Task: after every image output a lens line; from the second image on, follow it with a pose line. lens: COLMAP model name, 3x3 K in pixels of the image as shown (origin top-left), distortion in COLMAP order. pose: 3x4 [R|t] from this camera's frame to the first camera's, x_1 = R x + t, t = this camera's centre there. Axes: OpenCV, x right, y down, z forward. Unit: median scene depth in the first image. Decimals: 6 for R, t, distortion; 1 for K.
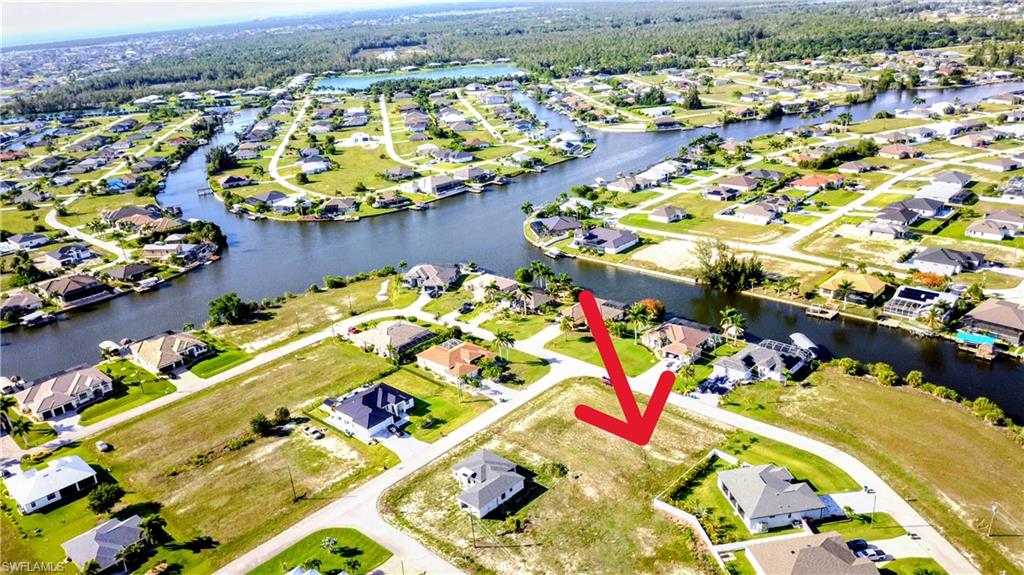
lens RADIAL K [[782.2, 0, 512.0], [0, 782.2, 287.5], [0, 0, 1]] dist [-0.000726, -0.008288]
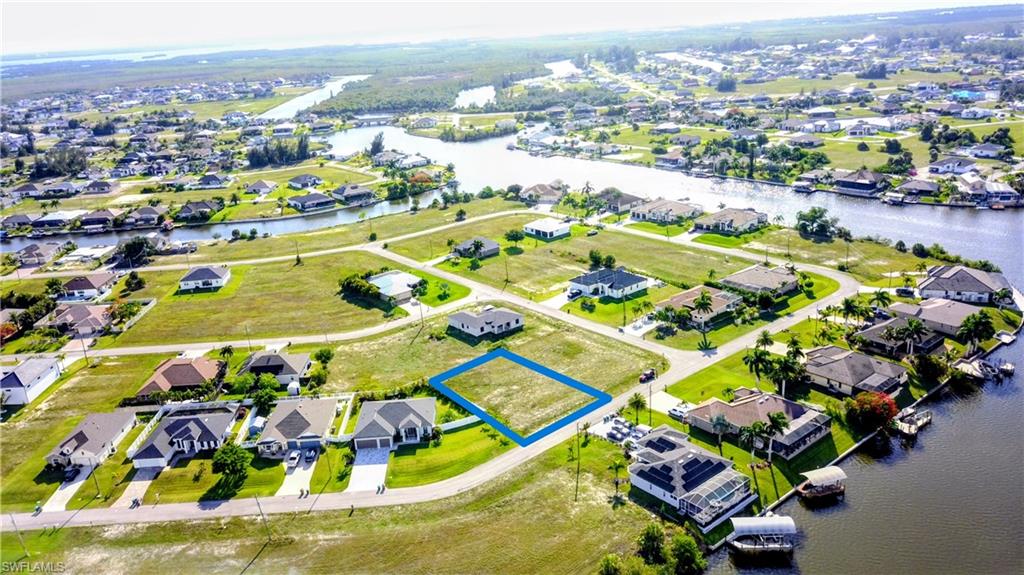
lens RADIAL K [[782.2, 0, 512.0], [0, 782.2, 287.5], [0, 0, 1]] dist [-0.000726, -0.008288]
pose [[-0.136530, 0.390812, -0.910289, 0.825821], [-0.280282, 0.866108, 0.413882, -0.259287], [0.950159, 0.311645, -0.008712, 0.753821]]
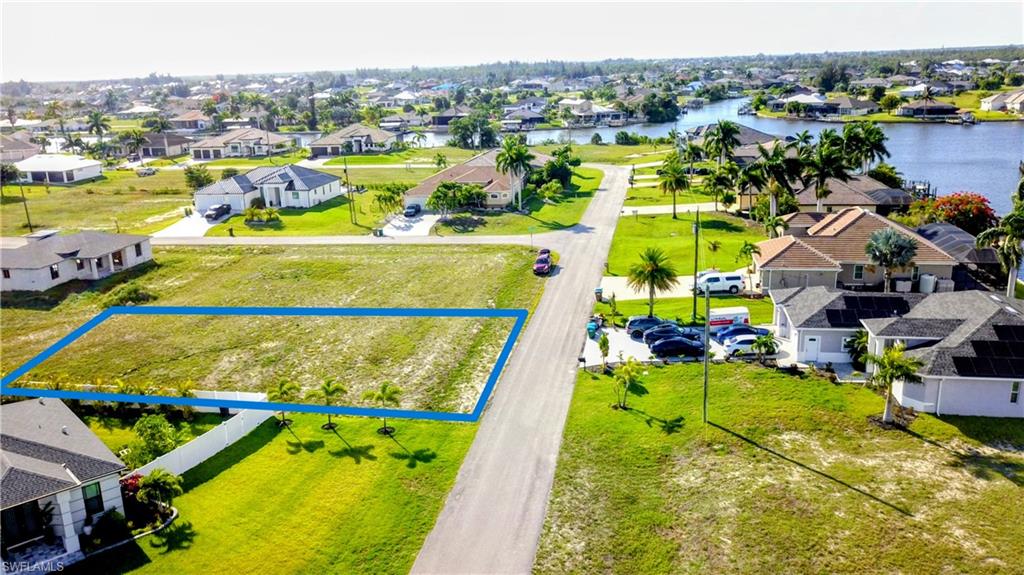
lens RADIAL K [[782.2, 0, 512.0], [0, 782.2, 287.5], [0, 0, 1]] dist [-0.000726, -0.008288]
pose [[0.551413, 0.278628, -0.786327, 0.410603], [-0.317346, 0.941771, 0.111169, 0.078577], [0.771515, 0.188237, 0.607726, 0.670966]]
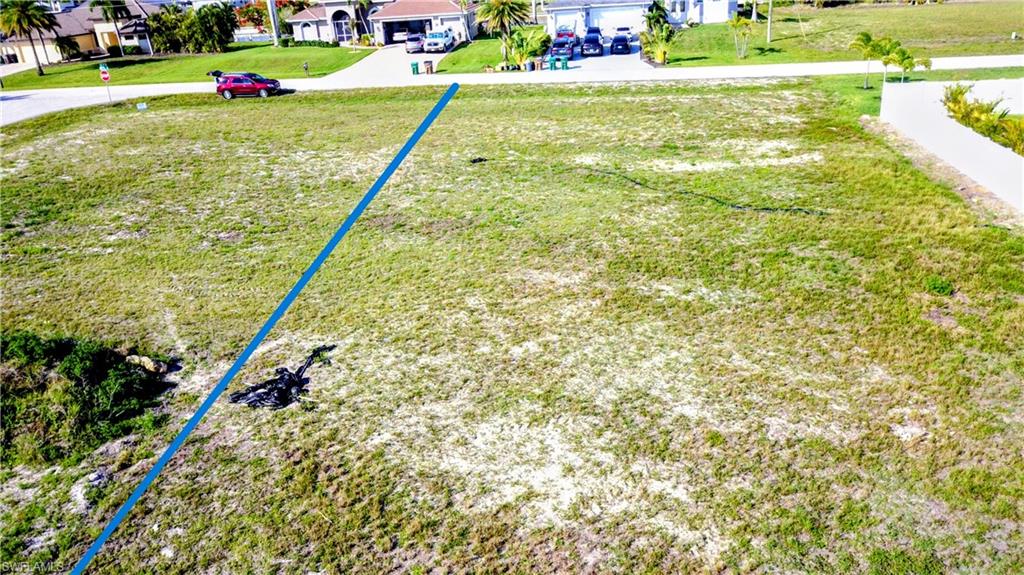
lens RADIAL K [[782.2, 0, 512.0], [0, 782.2, 287.5], [0, 0, 1]] dist [-0.000726, -0.008288]
pose [[0.807860, -0.215142, 0.548704, 0.028704], [0.210340, 0.974931, 0.072577, 0.171286], [-0.550562, 0.056782, 0.832861, 0.663212]]
